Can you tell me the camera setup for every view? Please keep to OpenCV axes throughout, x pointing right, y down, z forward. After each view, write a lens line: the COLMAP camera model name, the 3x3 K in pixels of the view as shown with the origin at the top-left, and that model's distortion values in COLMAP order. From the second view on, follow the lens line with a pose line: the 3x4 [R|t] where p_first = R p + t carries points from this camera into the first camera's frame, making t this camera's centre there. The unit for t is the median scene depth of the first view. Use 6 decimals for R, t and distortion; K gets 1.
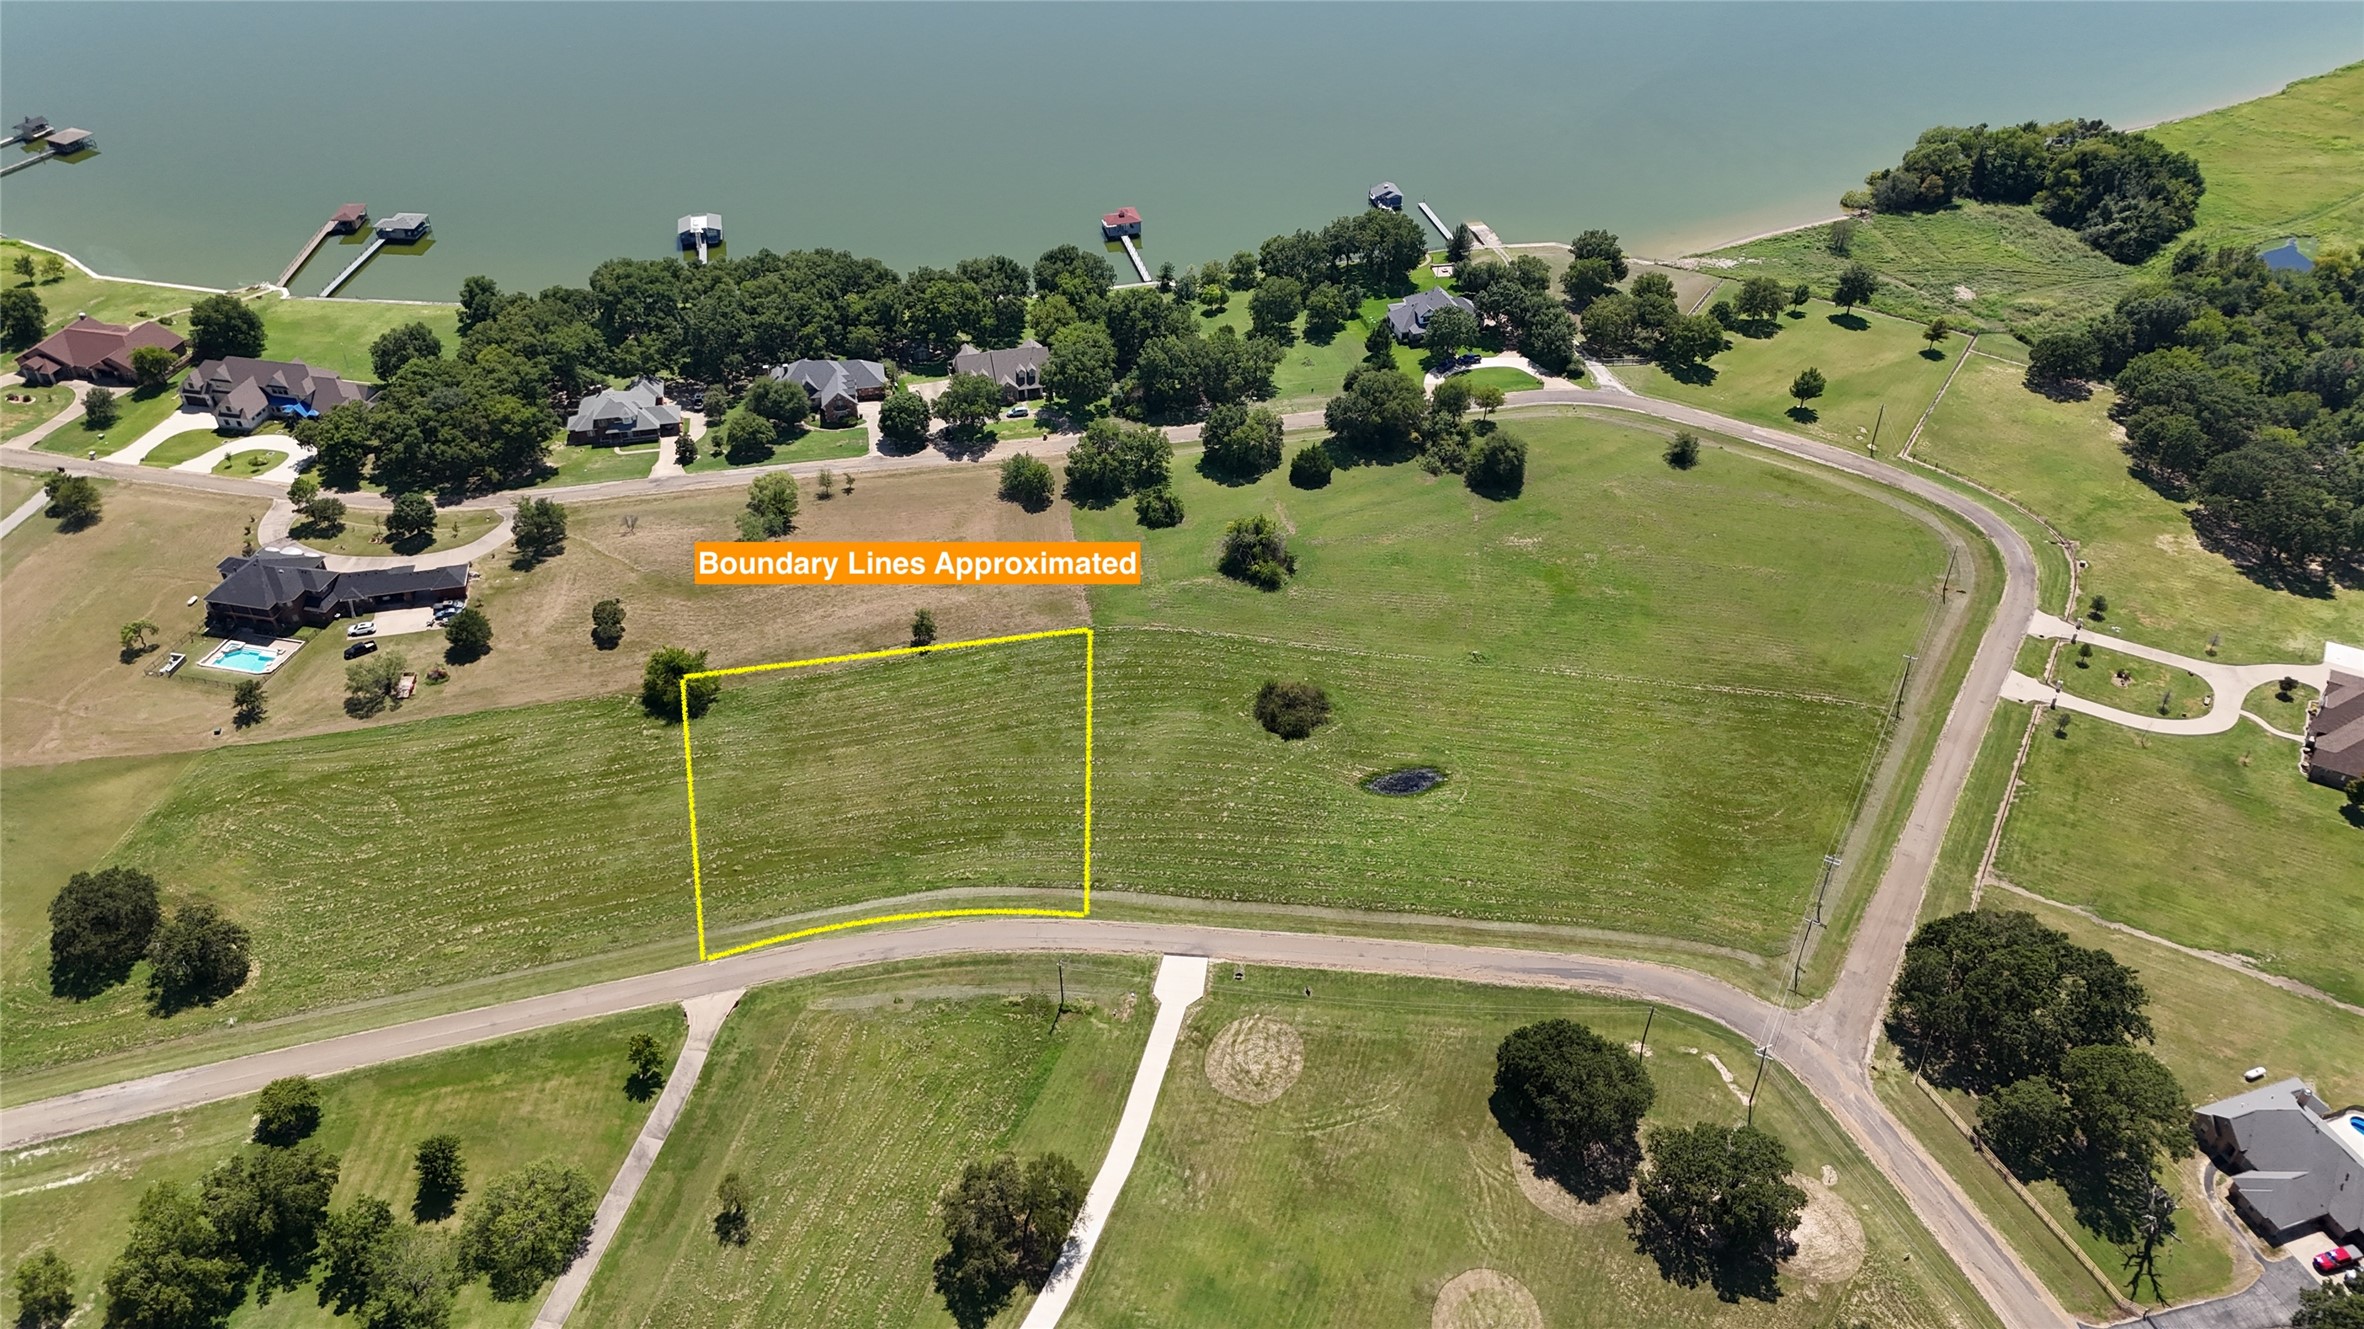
lens RADIAL K [[1742.9, 0, 1182.0], [0, 1742.9, 664.5], [0, 0, 1]] dist [0.063420, -0.053790]
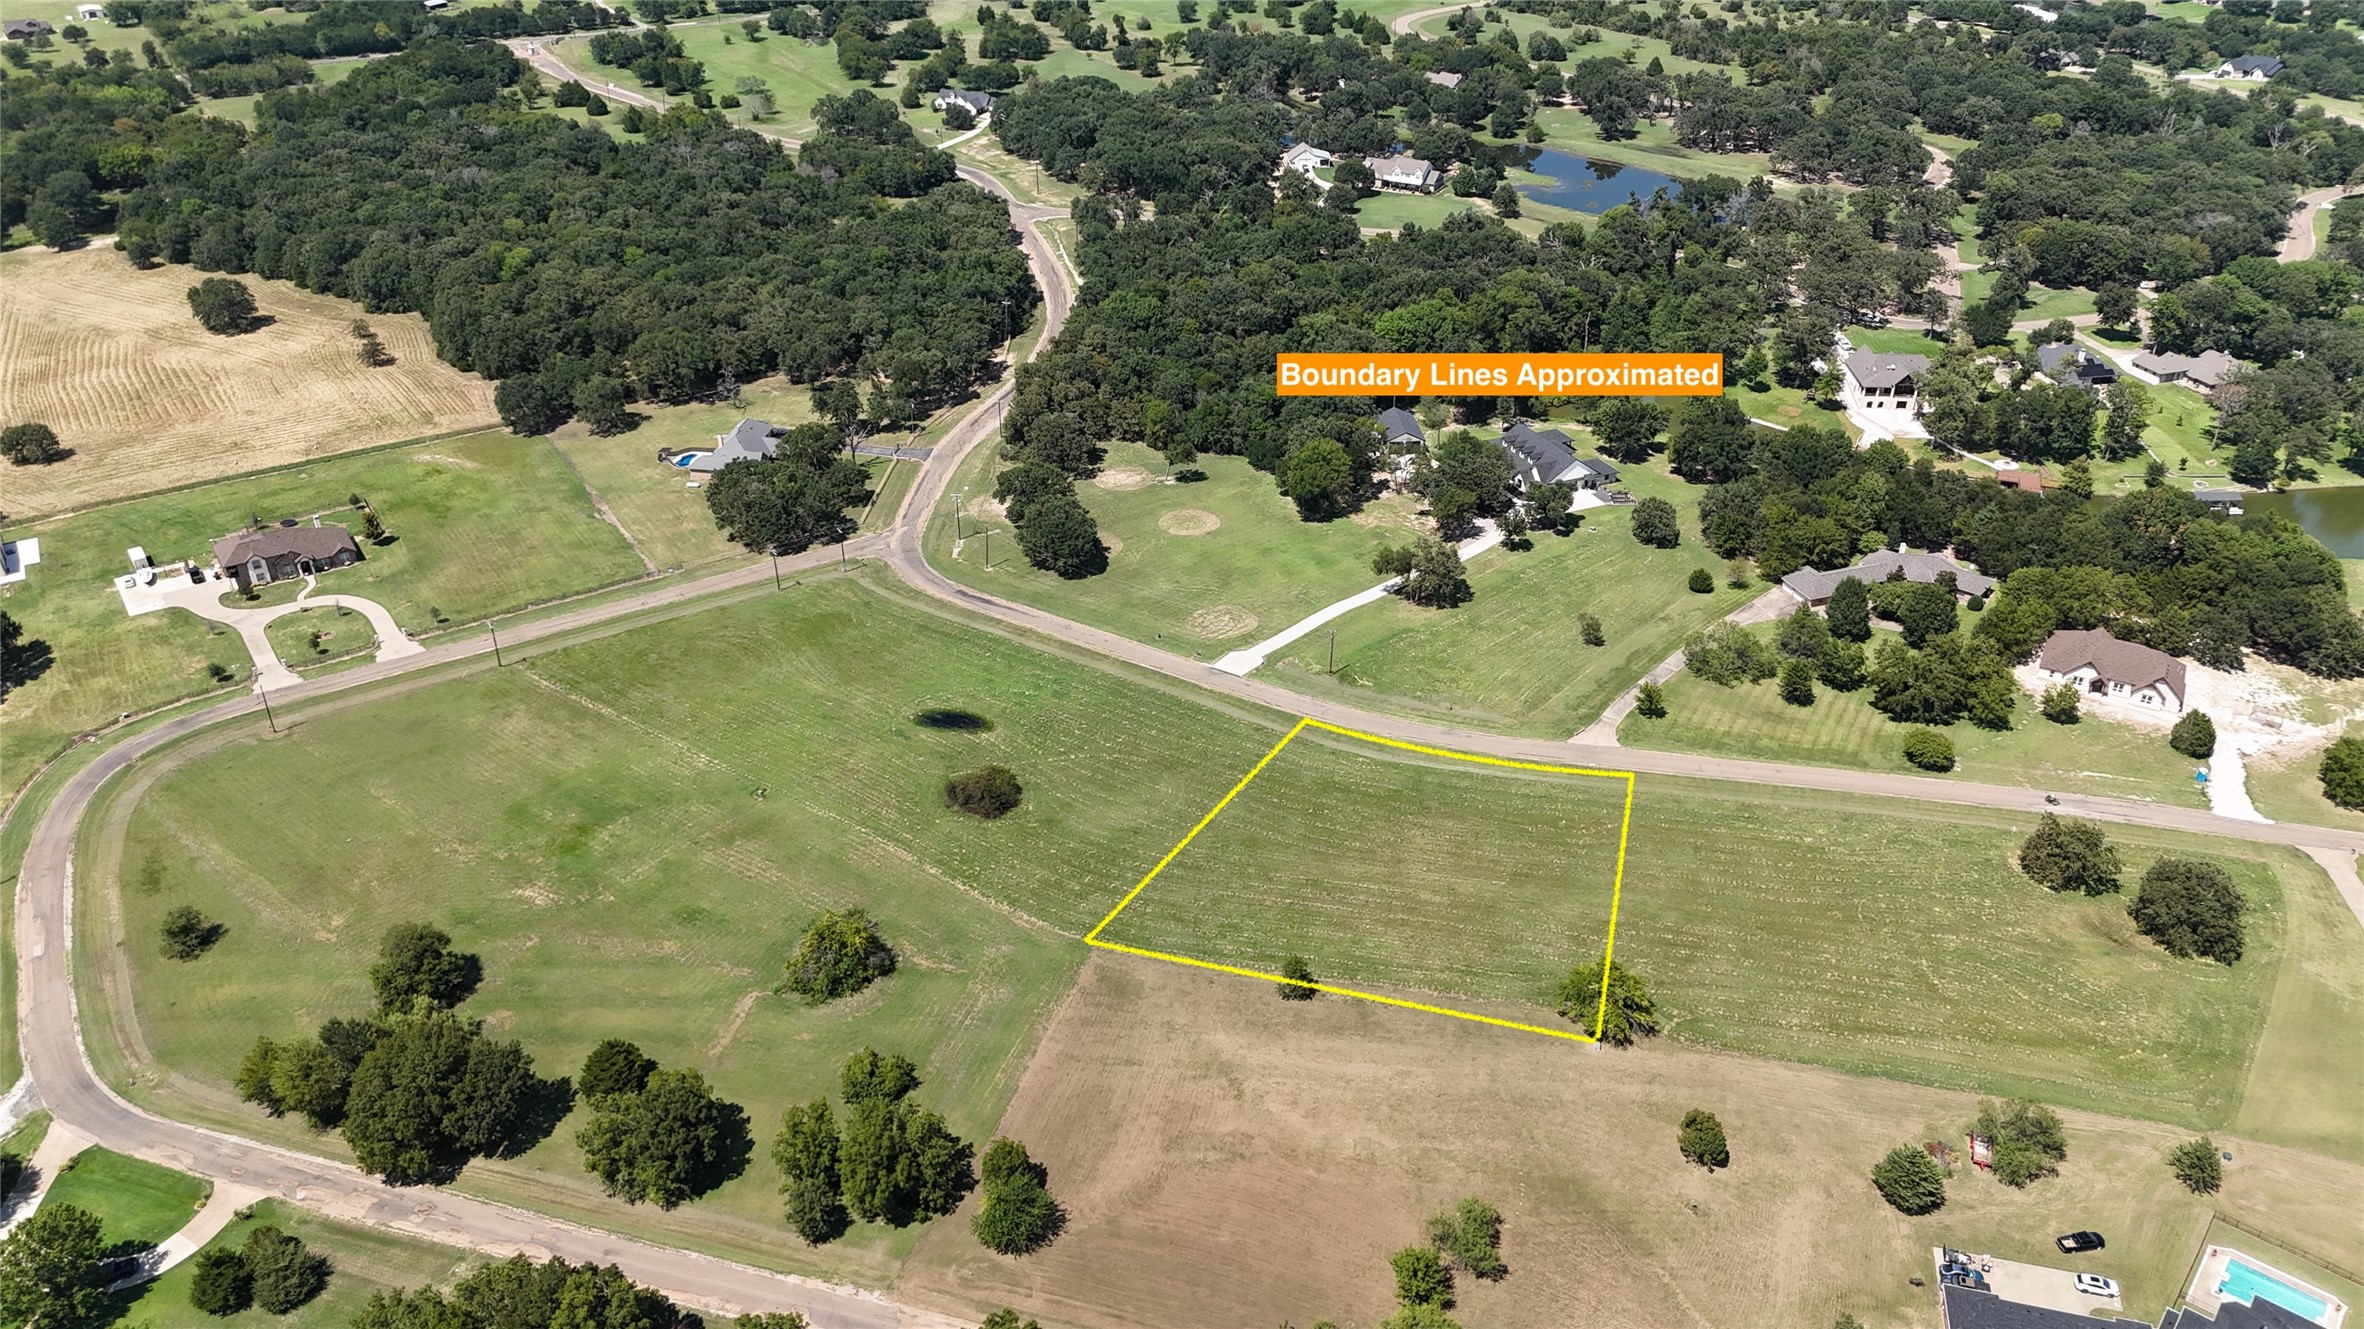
lens RADIAL K [[1742.9, 0, 1182.0], [0, 1742.9, 664.5], [0, 0, 1]] dist [0.063420, -0.053790]
pose [[-0.893036, -0.217680, 0.393829, -0.427752], [0.287585, 0.397047, 0.871578, -0.868914], [-0.346094, 0.891611, -0.291976, 1.259631]]
